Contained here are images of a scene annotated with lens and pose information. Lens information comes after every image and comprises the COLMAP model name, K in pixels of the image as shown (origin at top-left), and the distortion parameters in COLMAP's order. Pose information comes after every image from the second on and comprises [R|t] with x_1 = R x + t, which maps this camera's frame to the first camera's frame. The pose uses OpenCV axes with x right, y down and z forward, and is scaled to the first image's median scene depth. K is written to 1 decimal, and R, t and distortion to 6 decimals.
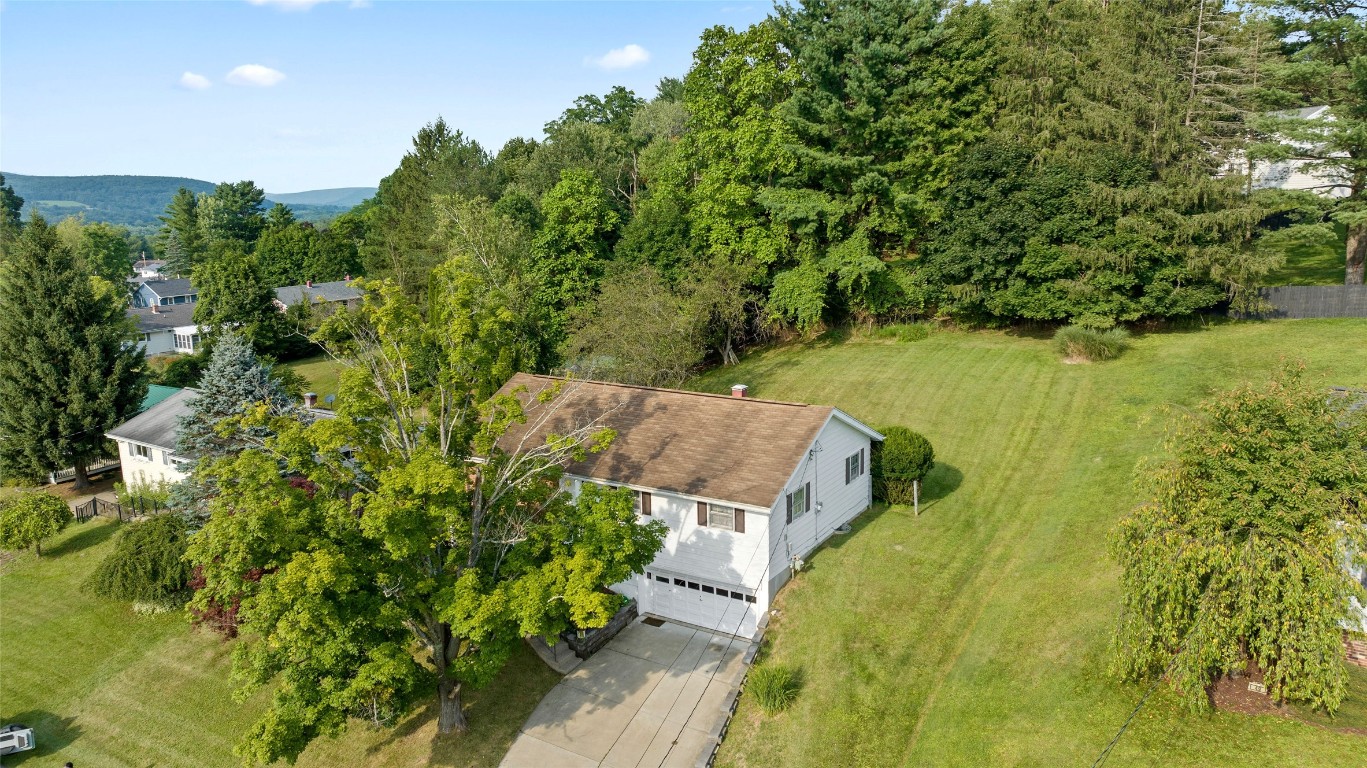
lens RADIAL K [[959.2, 0, 689.3], [0, 959.2, 381.6], [0, 0, 1]] dist [-0.013577, -0.002223]
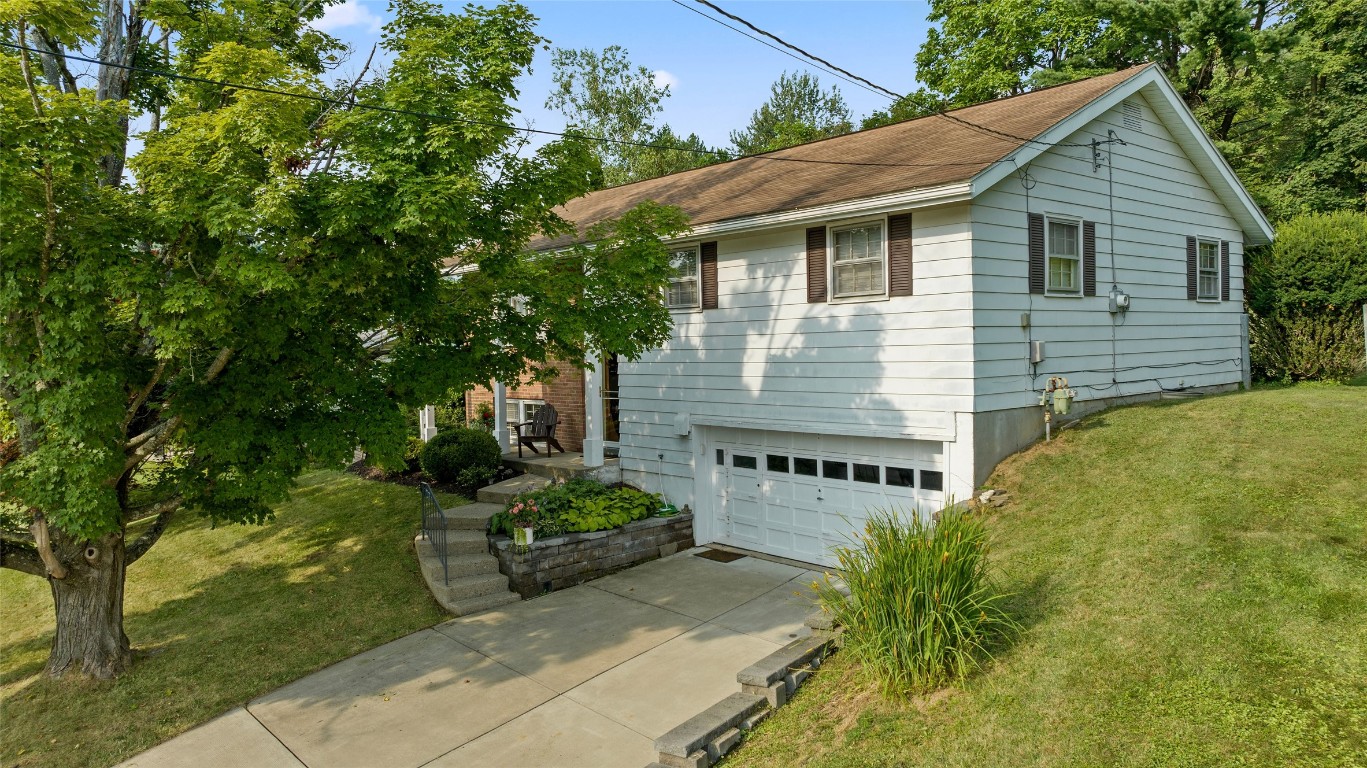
lens RADIAL K [[969.0, 0, 686.3], [0, 969.0, 380.2], [0, 0, 1]] dist [-0.050944, 0.066425]
pose [[0.954553, 0.007987, -0.297934, 0.067748], [-0.051244, 0.989153, -0.137663, 0.195206], [0.293602, 0.146674, 0.944608, 0.468982]]
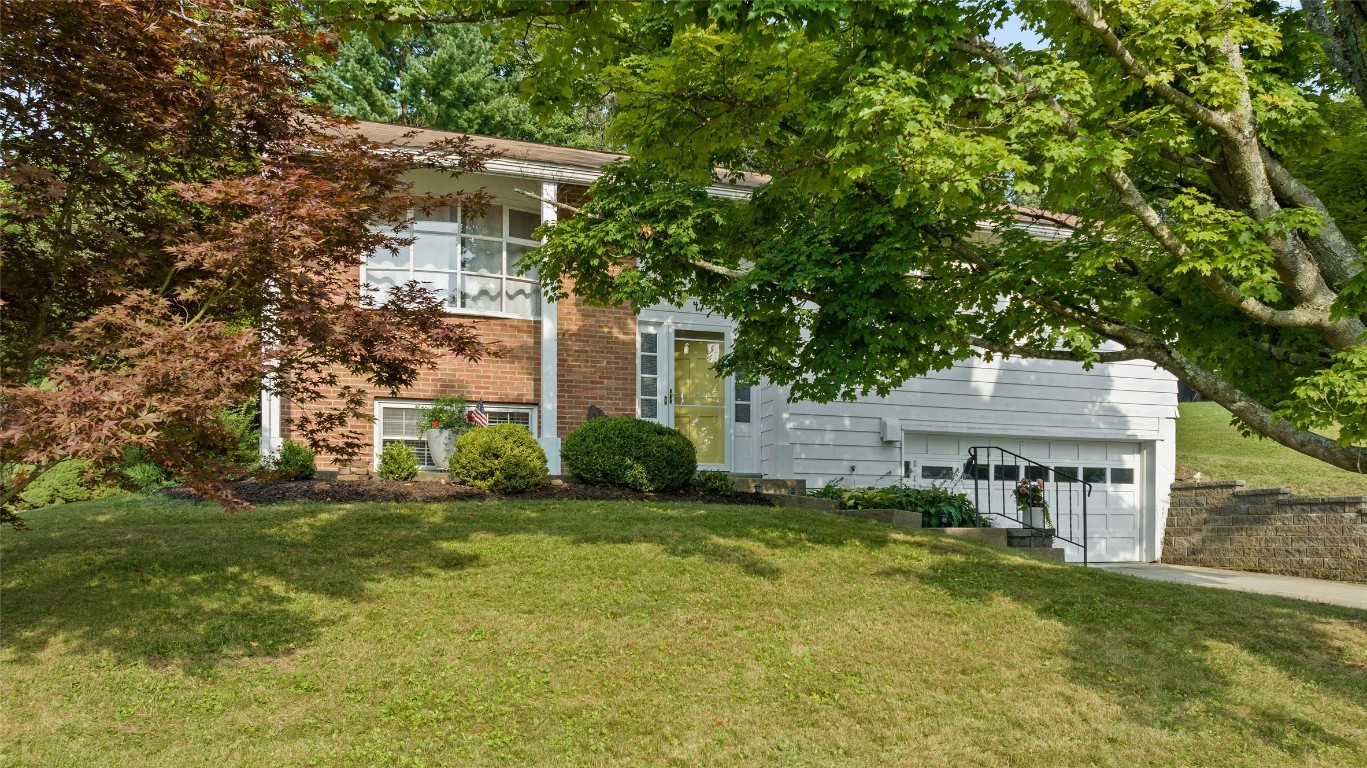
lens RADIAL K [[959.2, 0, 689.3], [0, 959.2, 381.6], [0, 0, 1]] dist [-0.013577, -0.002223]
pose [[0.640482, 0.134817, 0.756047, -0.361946], [0.127628, 0.952095, -0.277895, 0.229358], [-0.757294, 0.274479, 0.592594, 0.686707]]
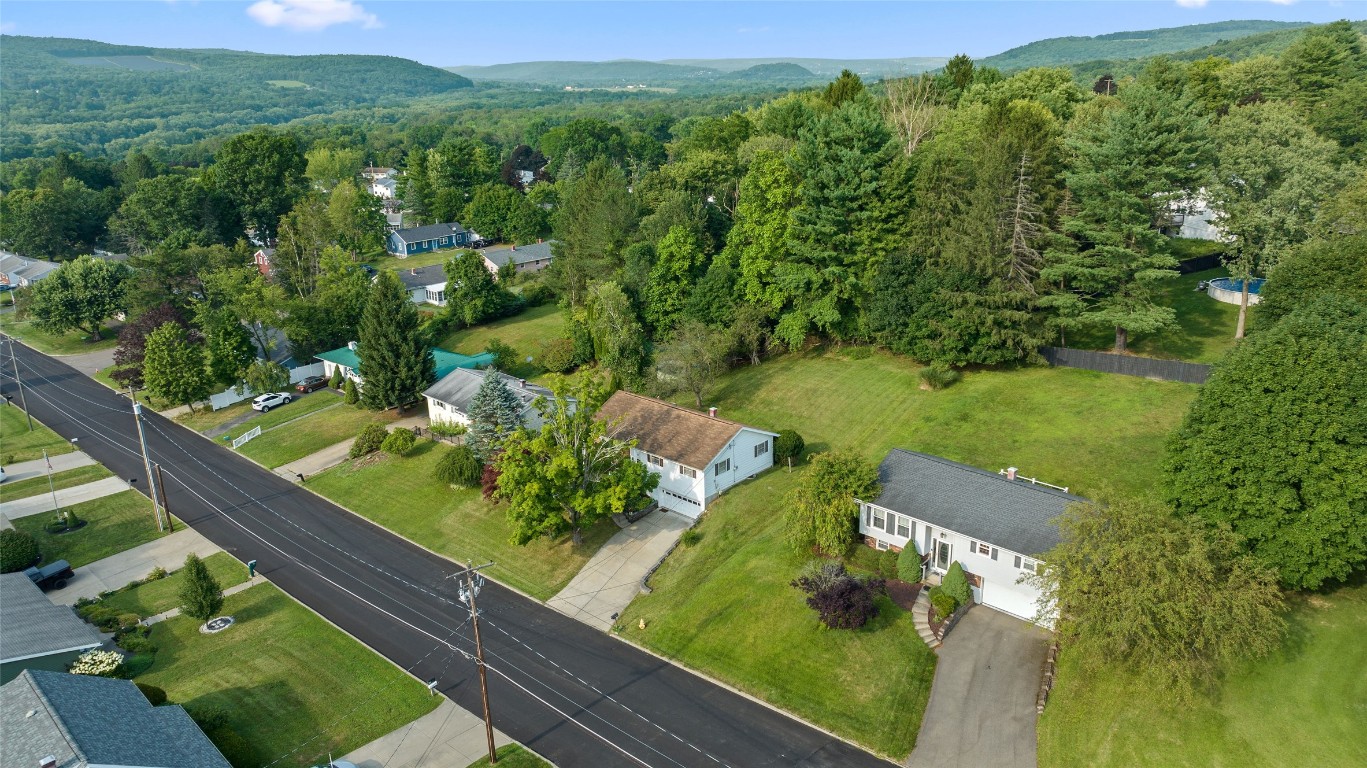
lens RADIAL K [[928.7, 0, 683.5], [0, 928.7, 384.0], [0, 0, 1]] dist [-0.003811, -0.000716]
pose [[0.982120, 0.056886, -0.179455, 0.339845], [-0.034482, 0.991484, 0.125583, -0.294027], [0.185070, -0.117150, 0.975718, -1.004537]]
